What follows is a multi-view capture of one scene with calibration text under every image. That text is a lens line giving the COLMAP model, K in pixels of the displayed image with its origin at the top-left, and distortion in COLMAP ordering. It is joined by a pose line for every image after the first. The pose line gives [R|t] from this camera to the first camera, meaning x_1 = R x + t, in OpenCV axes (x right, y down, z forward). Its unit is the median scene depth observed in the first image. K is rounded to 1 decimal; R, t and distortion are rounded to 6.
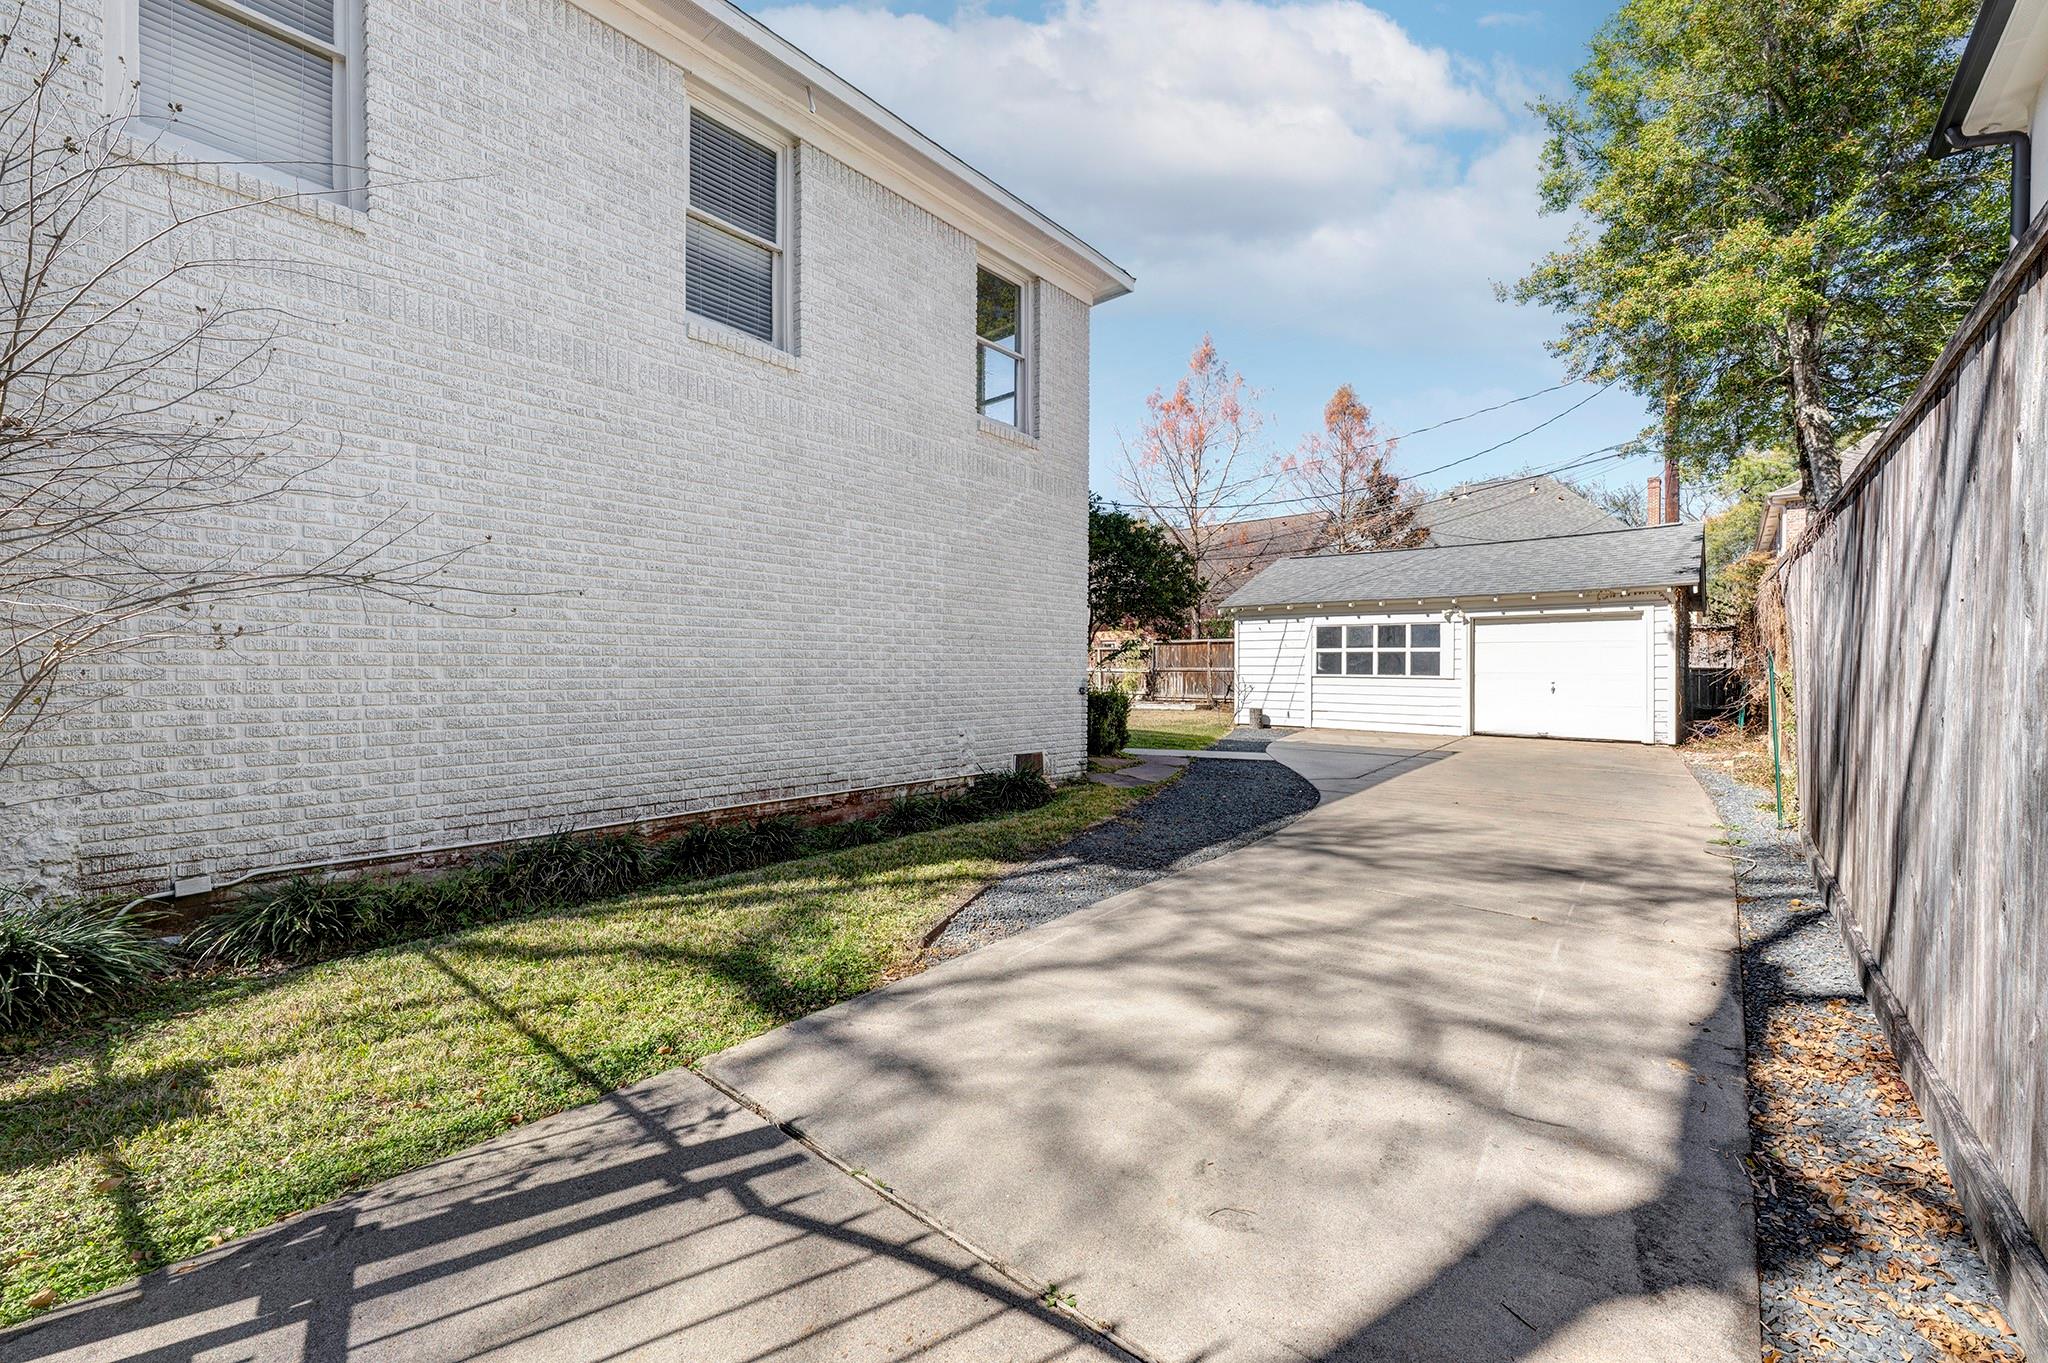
lens RADIAL K [[809.5, 0, 1016.7], [0, 809.5, 681.6], [0, 0, 1]] dist [-0.001119, -0.000245]
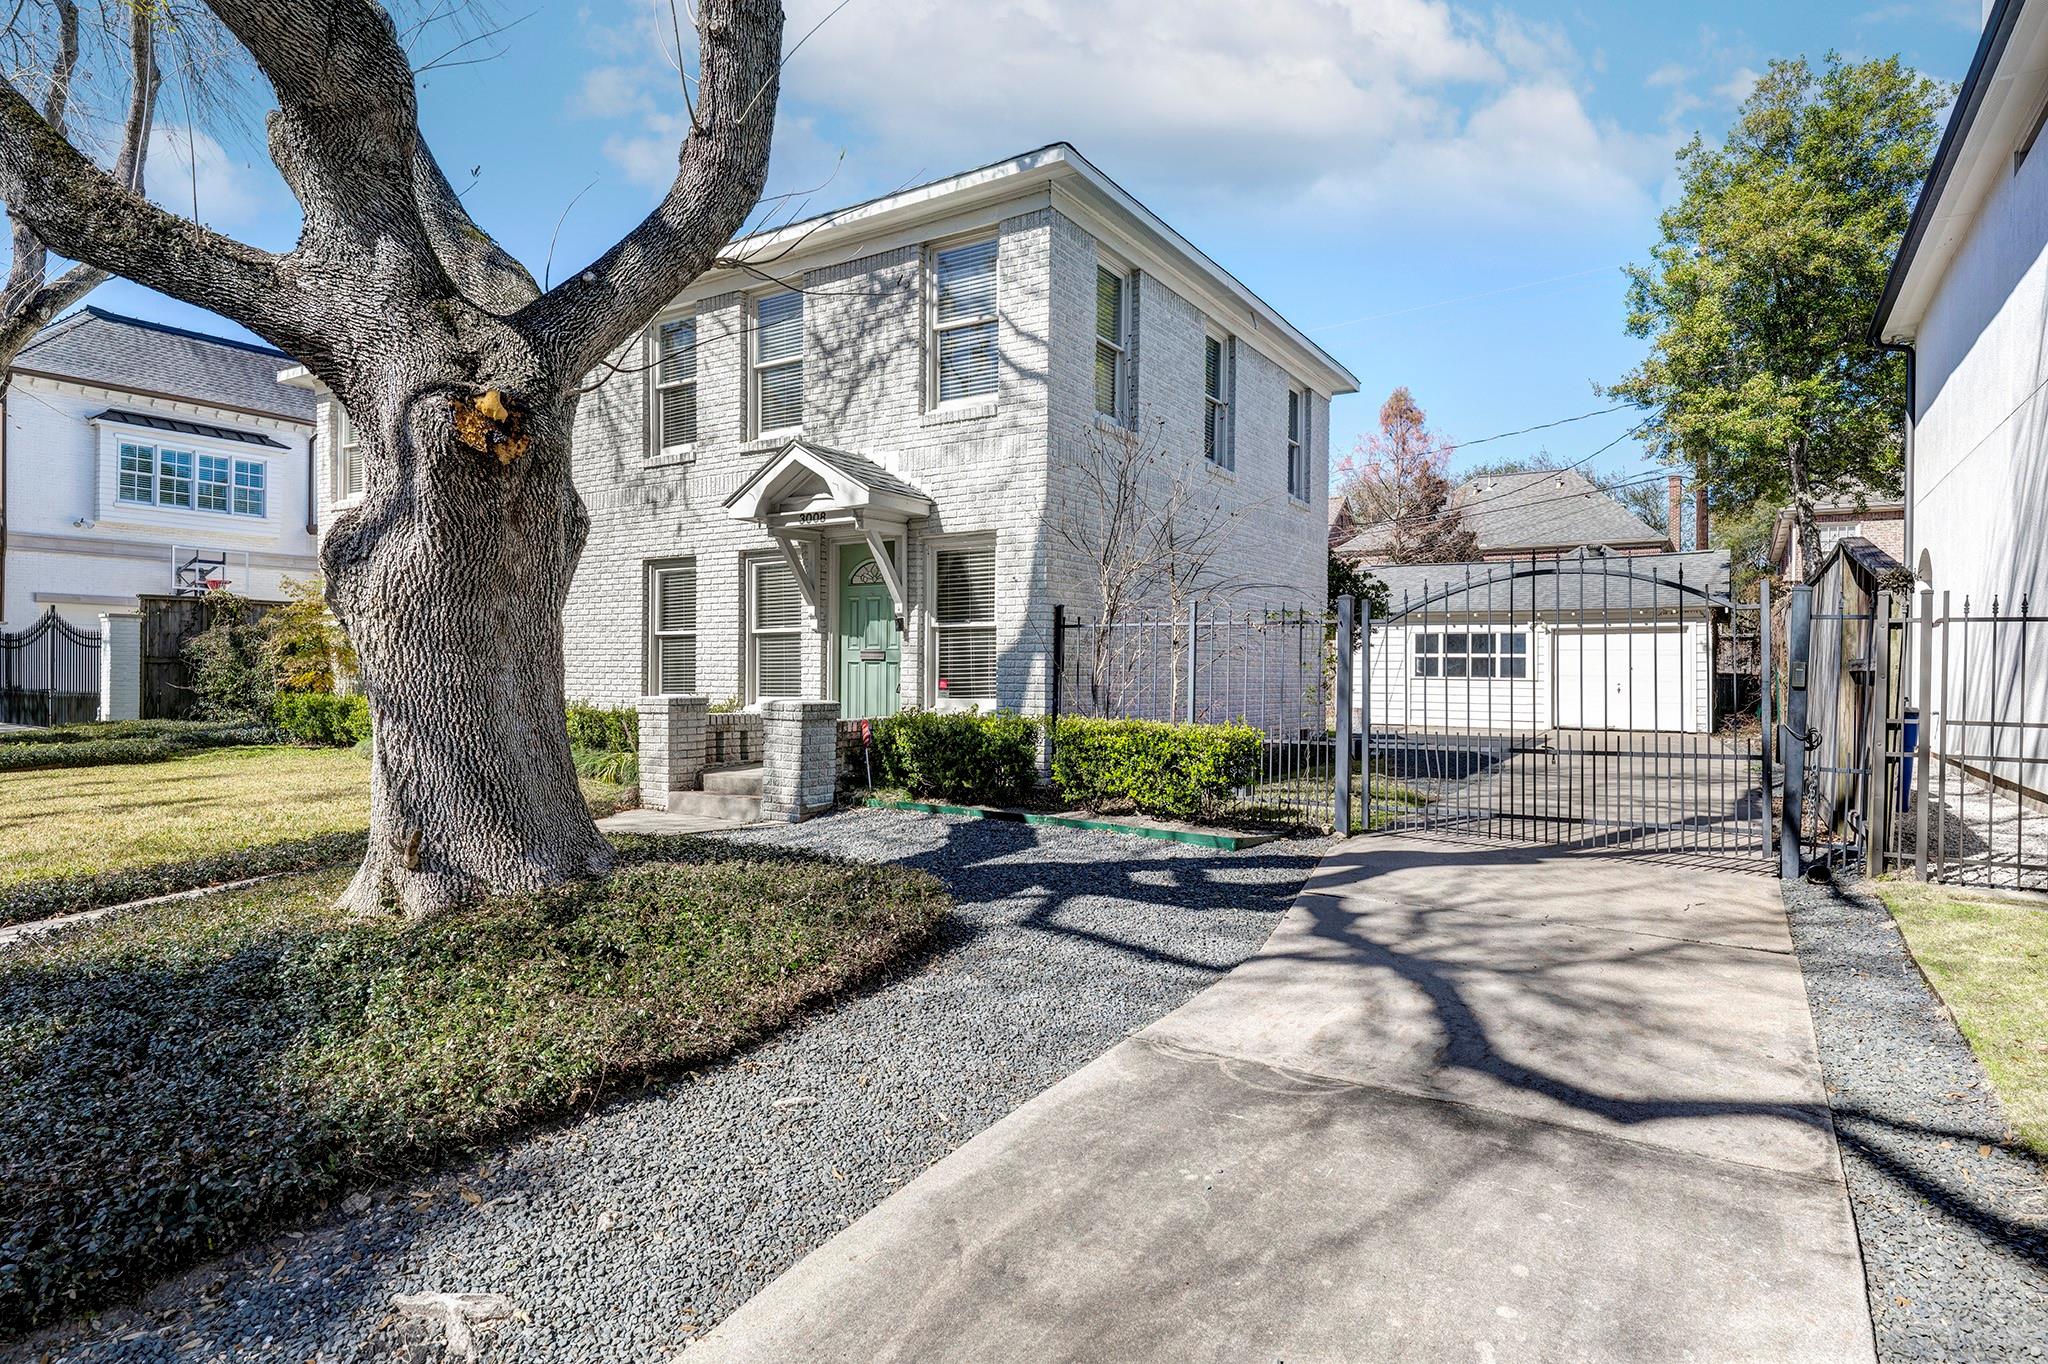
lens RADIAL K [[1111.8, 0, 1027.3], [0, 1111.8, 681.8], [0, 0, 1]] dist [0.001601, 0.000207]
pose [[0.988598, 0.003930, 0.150530, -0.463188], [-0.002422, 0.999945, -0.010200, 0.017337], [-0.150562, 0.009719, 0.988553, -0.511354]]
